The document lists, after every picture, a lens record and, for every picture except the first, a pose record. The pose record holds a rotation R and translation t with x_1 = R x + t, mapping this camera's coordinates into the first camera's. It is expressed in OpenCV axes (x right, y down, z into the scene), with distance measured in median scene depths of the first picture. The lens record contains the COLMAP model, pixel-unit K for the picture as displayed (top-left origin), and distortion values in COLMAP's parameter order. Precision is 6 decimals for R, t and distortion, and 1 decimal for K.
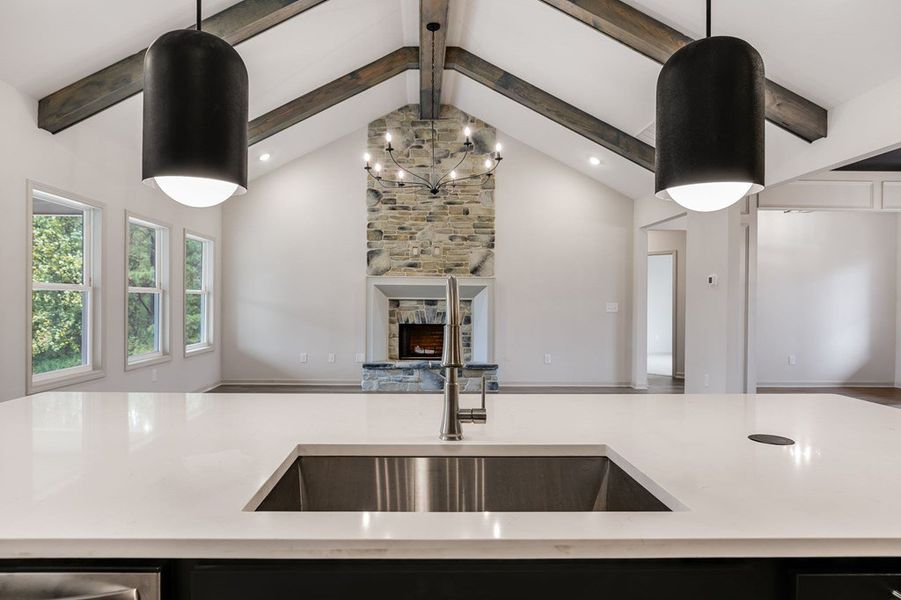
lens RADIAL K [[563.1, 0, 450.5], [0, 563.1, 300.0], [0, 0, 1]] dist [0.003247, -0.000737]
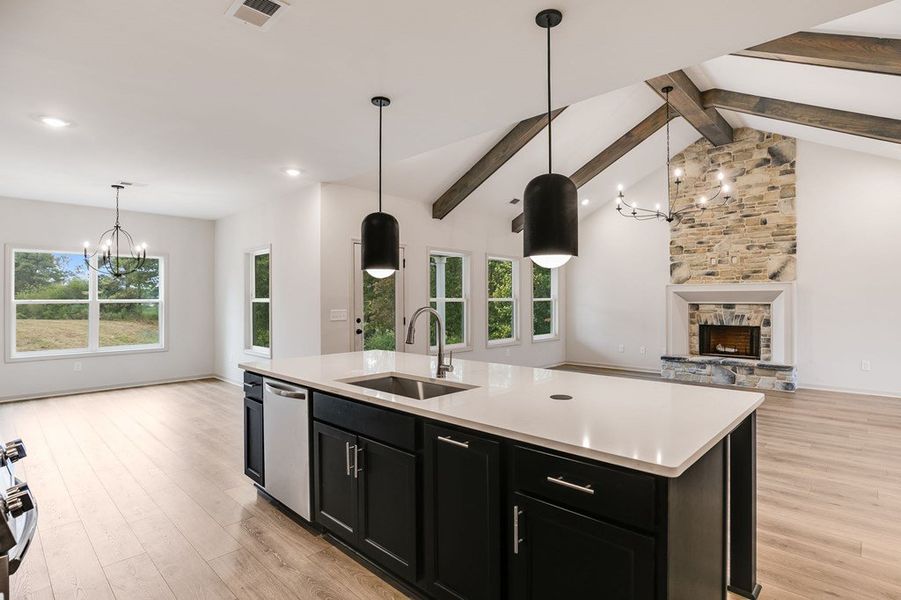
lens RADIAL K [[461.1, 0, 450.5], [0, 461.1, 300.0], [0, 0, 1]] dist [-0.003797, -0.000090]
pose [[0.716641, -0.009804, -0.697373, 0.210025], [0.008986, 0.999948, -0.004823, -0.008742], [0.697384, -0.002810, 0.716692, -0.047221]]
